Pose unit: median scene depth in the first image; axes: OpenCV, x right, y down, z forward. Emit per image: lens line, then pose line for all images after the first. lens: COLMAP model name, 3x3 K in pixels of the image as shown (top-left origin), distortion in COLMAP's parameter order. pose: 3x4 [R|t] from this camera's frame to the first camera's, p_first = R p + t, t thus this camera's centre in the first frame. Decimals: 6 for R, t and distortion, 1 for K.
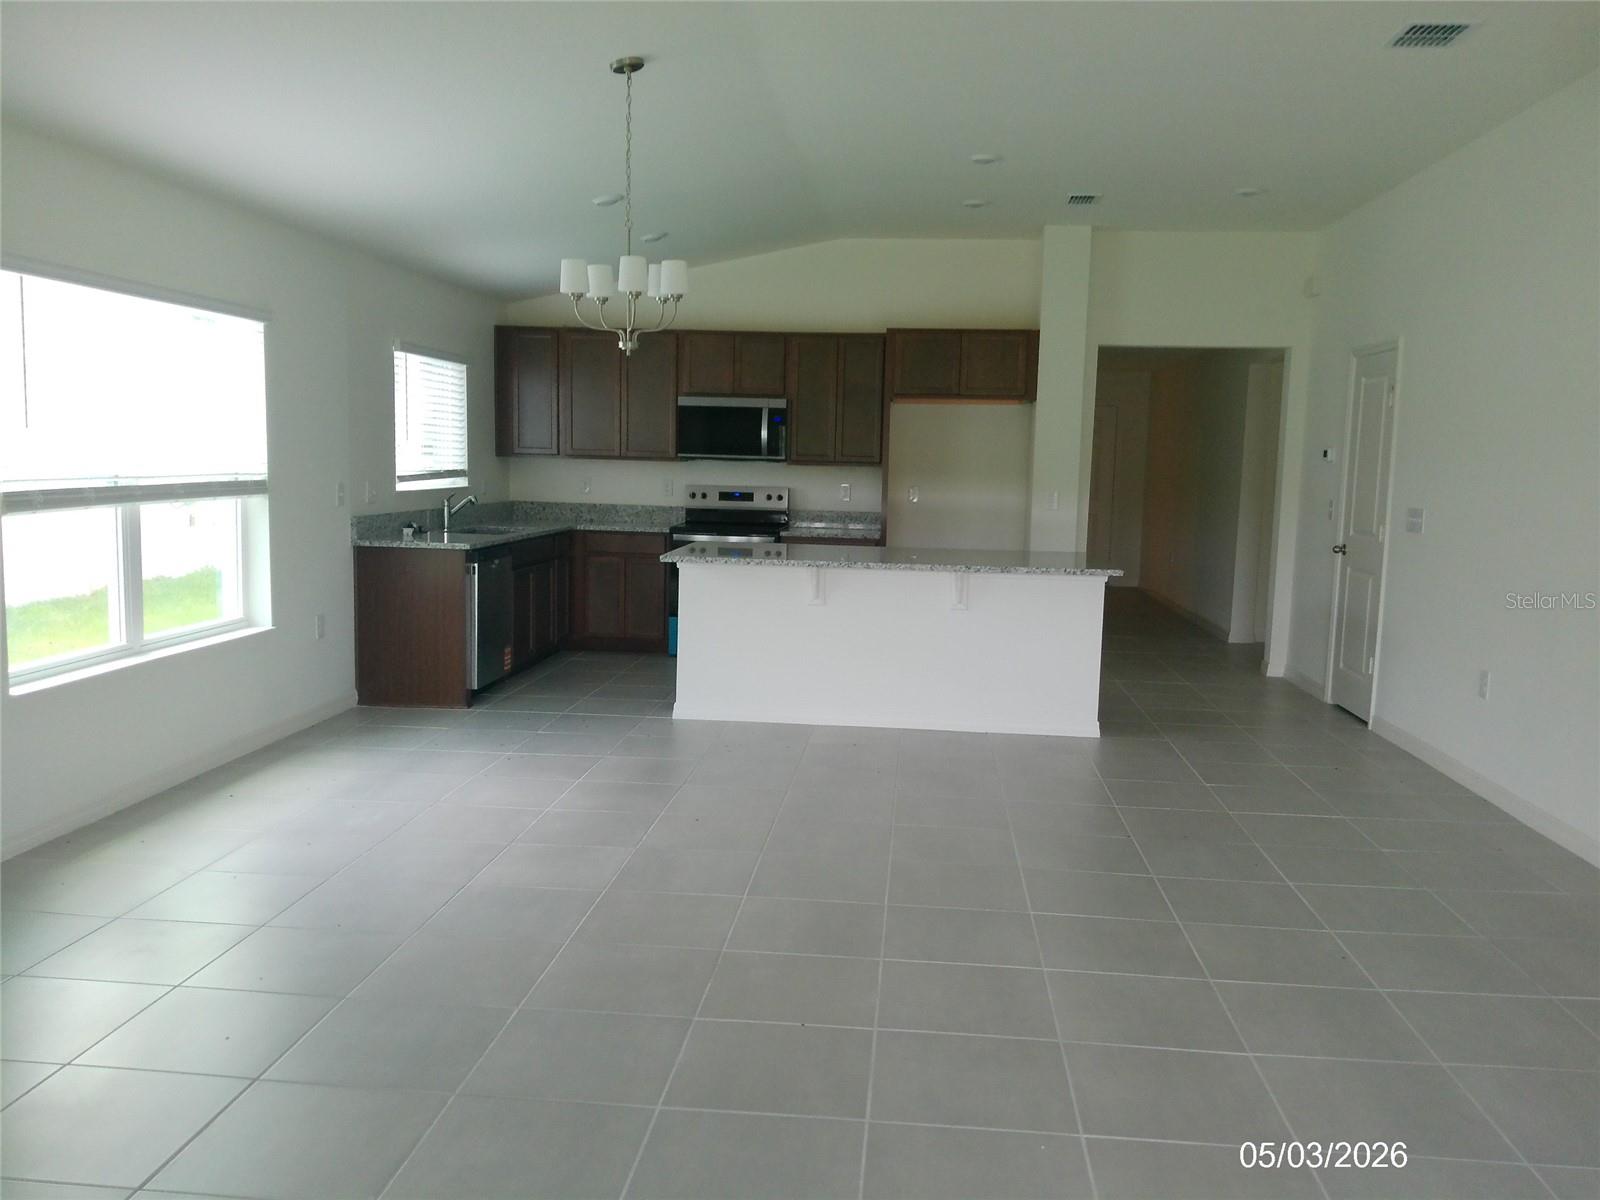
lens RADIAL K [[1302.1, 0, 806.2], [0, 1302.1, 592.9], [0, 0, 1]] dist [0.086837, -0.170789]
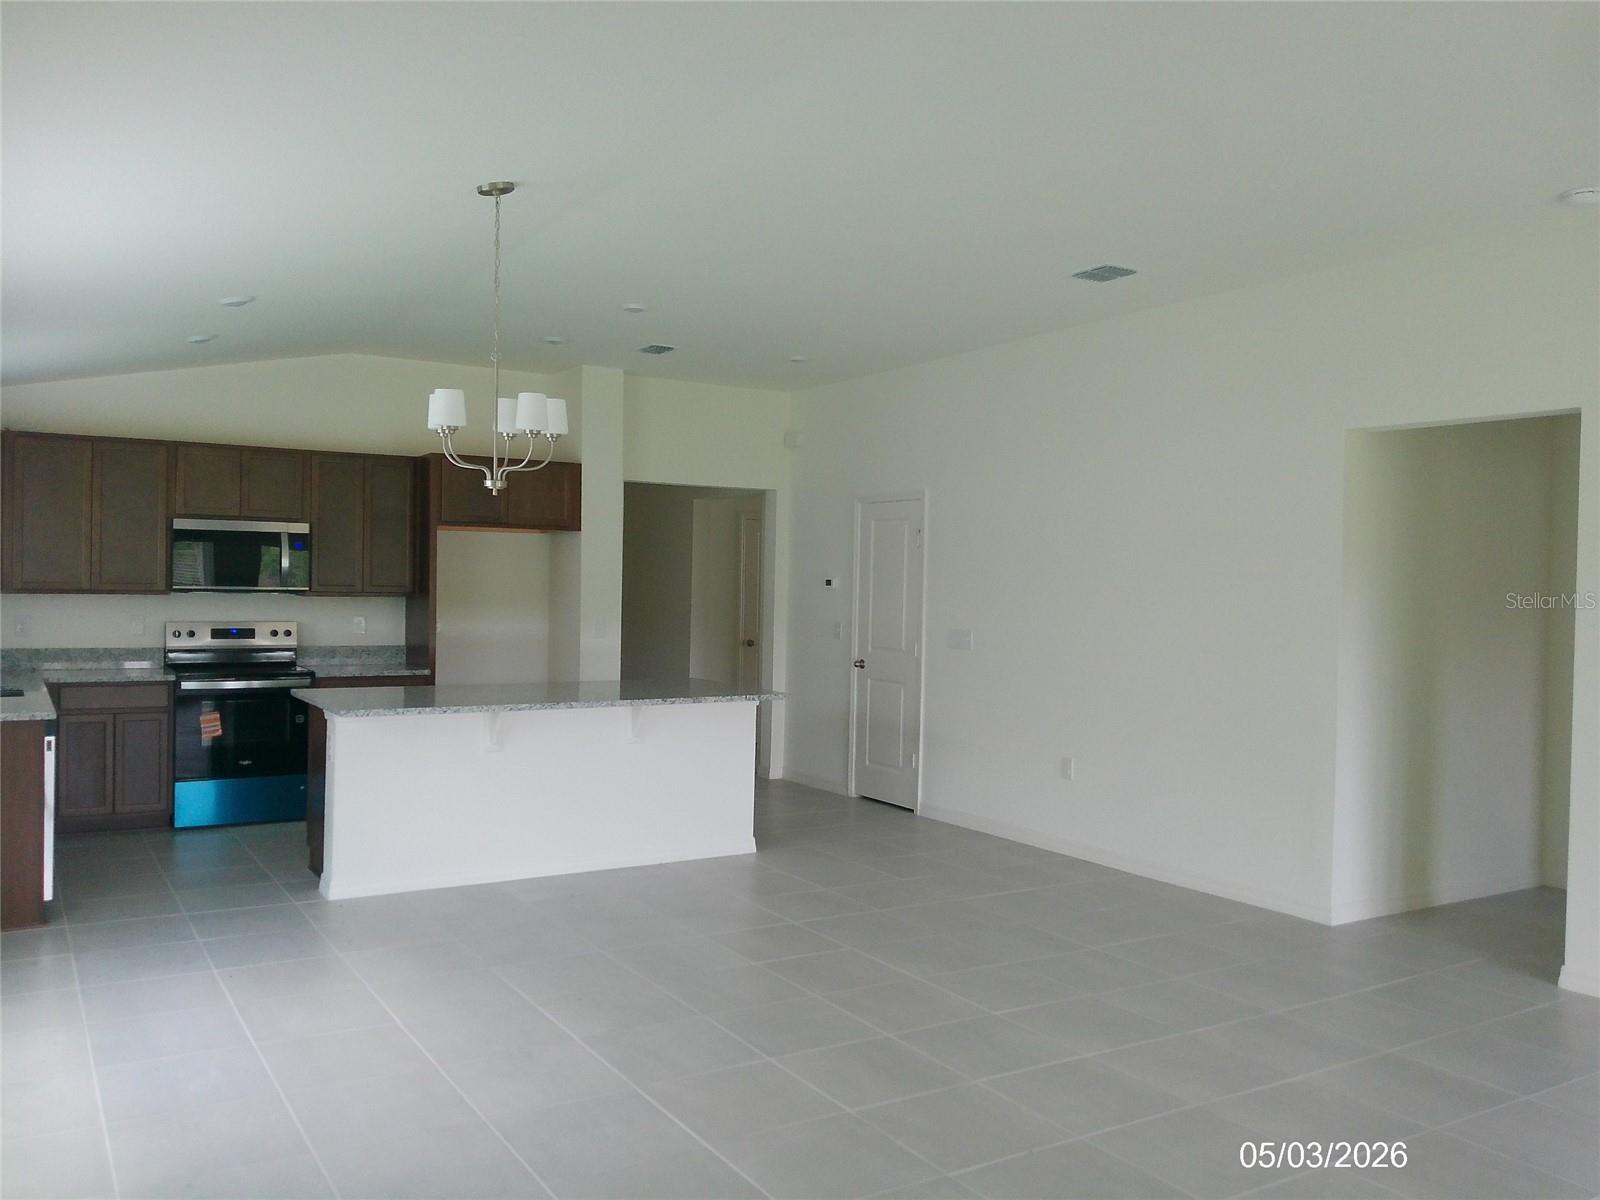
lens RADIAL K [[1302.1, 0, 784.2], [0, 1302.1, 598.0], [0, 0, 1]] dist [0.086837, -0.170789]
pose [[0.804235, -0.017452, 0.594055, -0.304462], [0.064202, 0.996270, -0.057649, -0.026219], [-0.590833, 0.084503, 0.802356, 0.090803]]
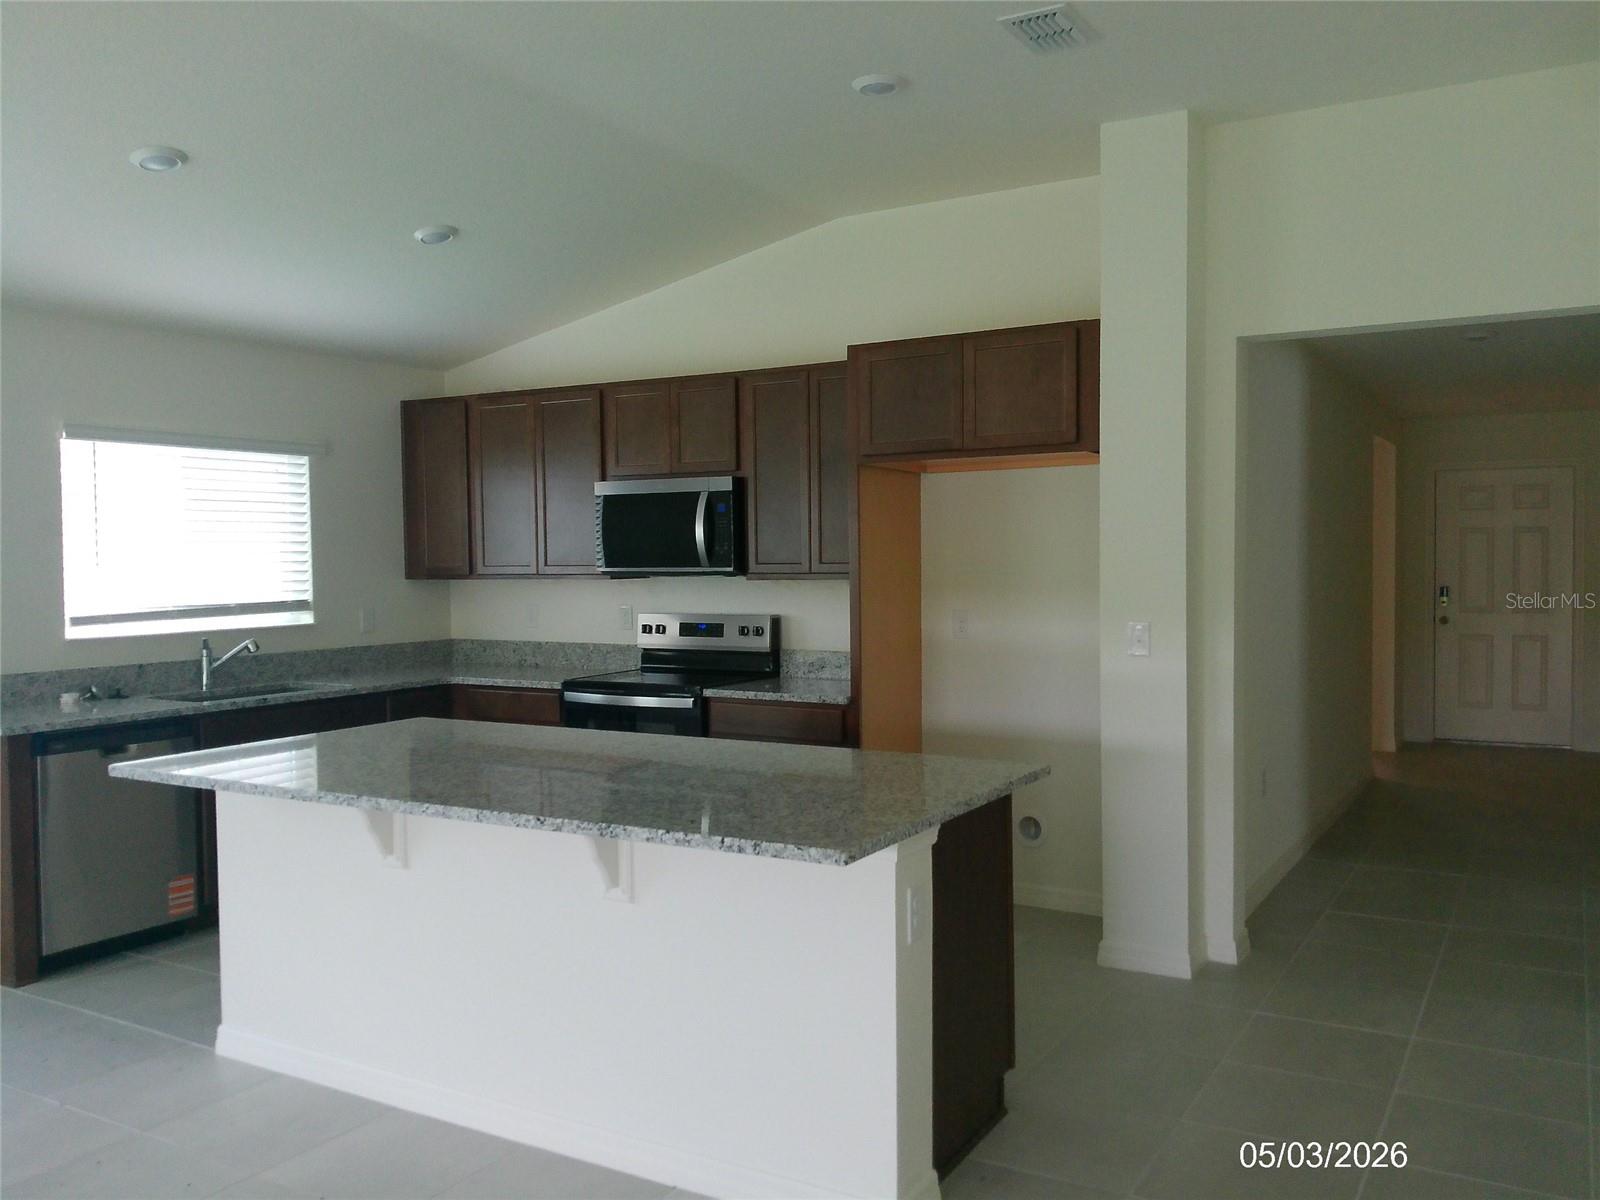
lens RADIAL K [[1302.1, 0, 814.6], [0, 1302.1, 593.6], [0, 0, 1]] dist [0.086837, -0.170789]
pose [[0.905403, -0.021122, -0.424028, 0.298764], [-0.012842, 0.996942, -0.077081, -0.047152], [0.424359, 0.075234, 0.902363, 0.480269]]
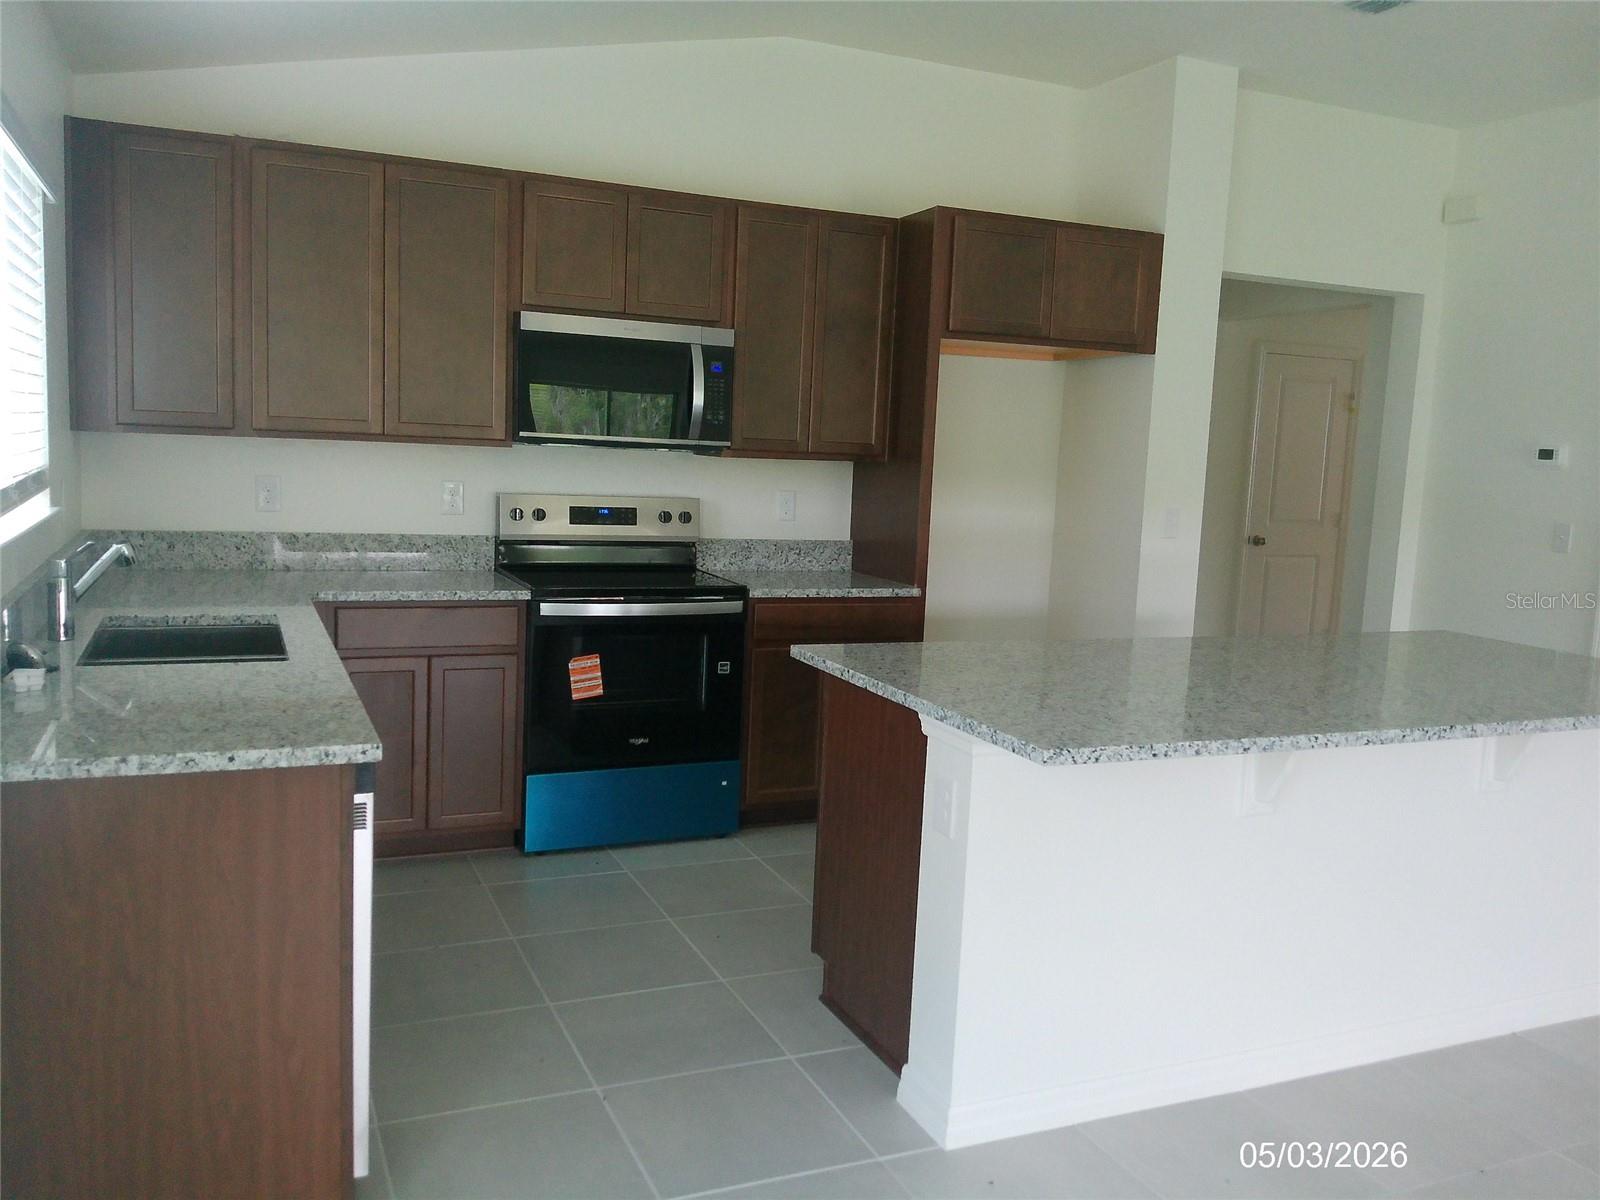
lens RADIAL K [[1302.1, 0, 801.9], [0, 1302.1, 599.4], [0, 0, 1]] dist [0.086837, -0.170789]
pose [[0.872530, -0.044408, 0.486538, -0.260790], [0.028590, 0.998795, 0.039892, -0.065201], [-0.487723, -0.020897, 0.872748, 0.560356]]
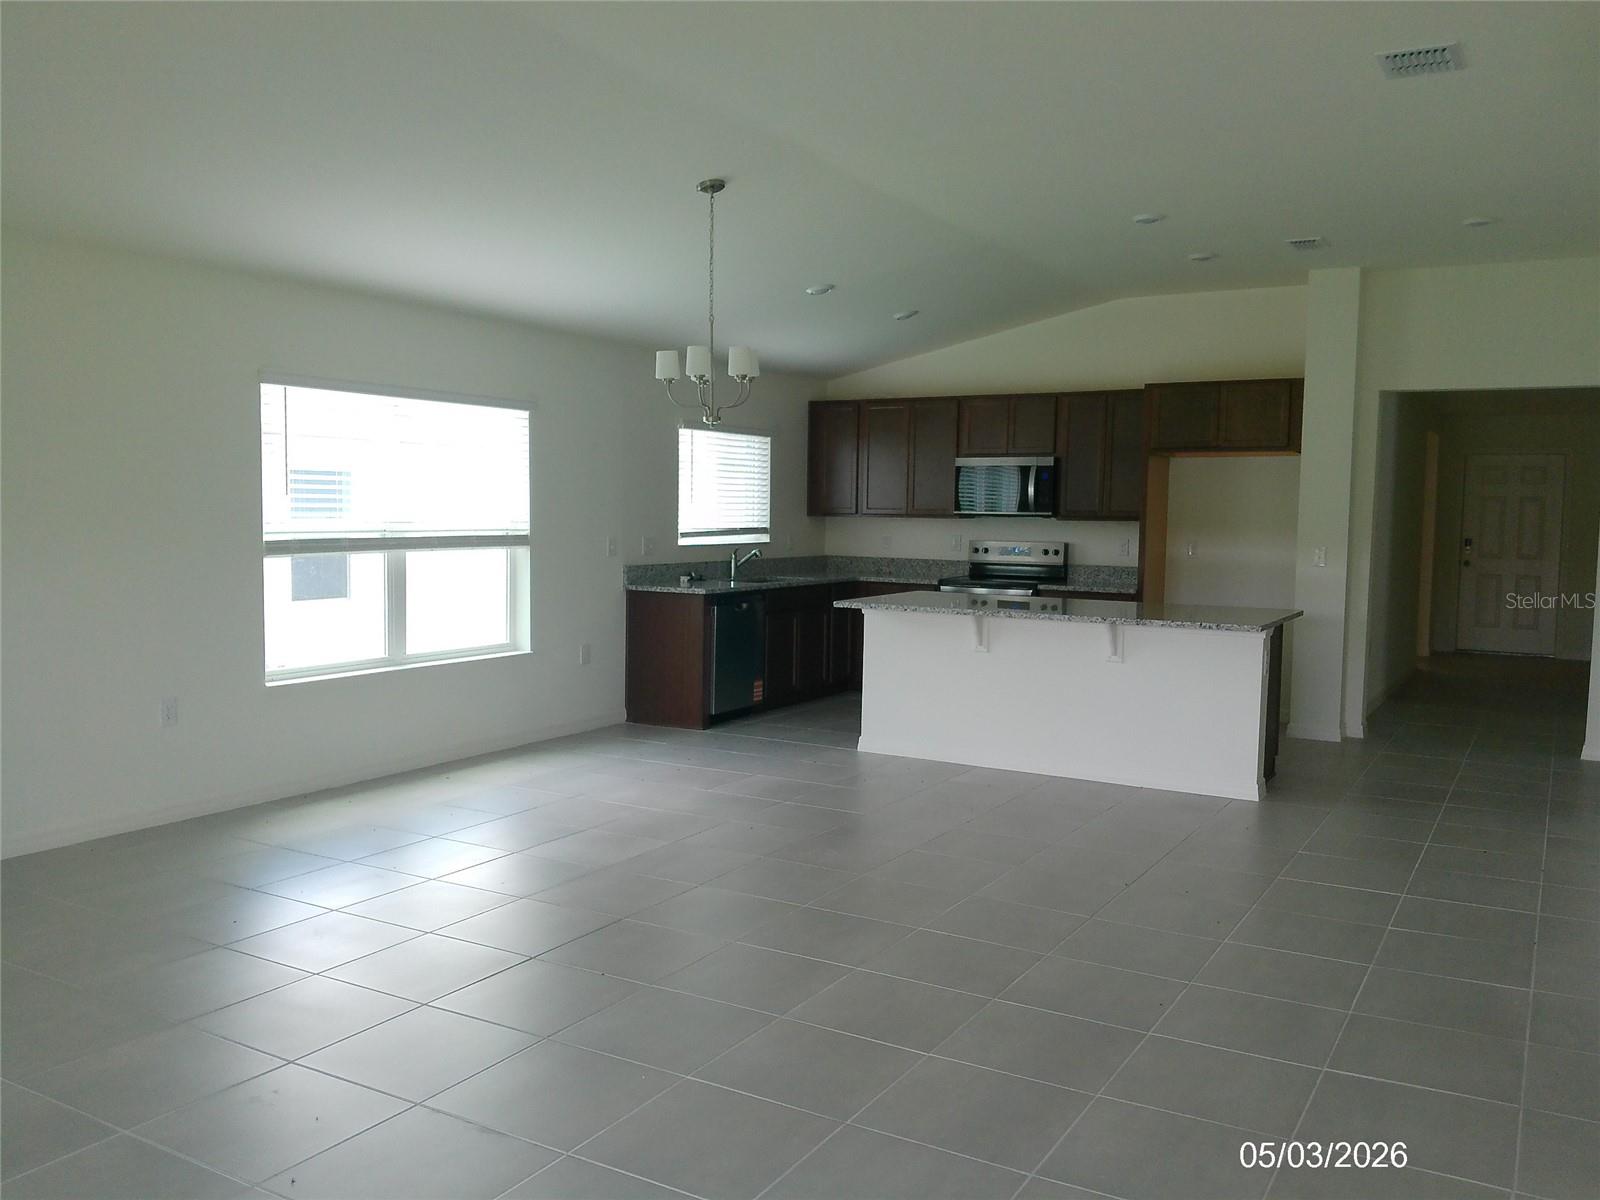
lens RADIAL K [[1302.1, 0, 808.4], [0, 1302.1, 594.7], [0, 0, 1]] dist [0.086837, -0.170789]
pose [[0.906245, 0.017096, -0.422407, 0.260634], [-0.036470, 0.998619, -0.037827, 0.006694], [0.421177, 0.049685, 0.905616, -0.014495]]
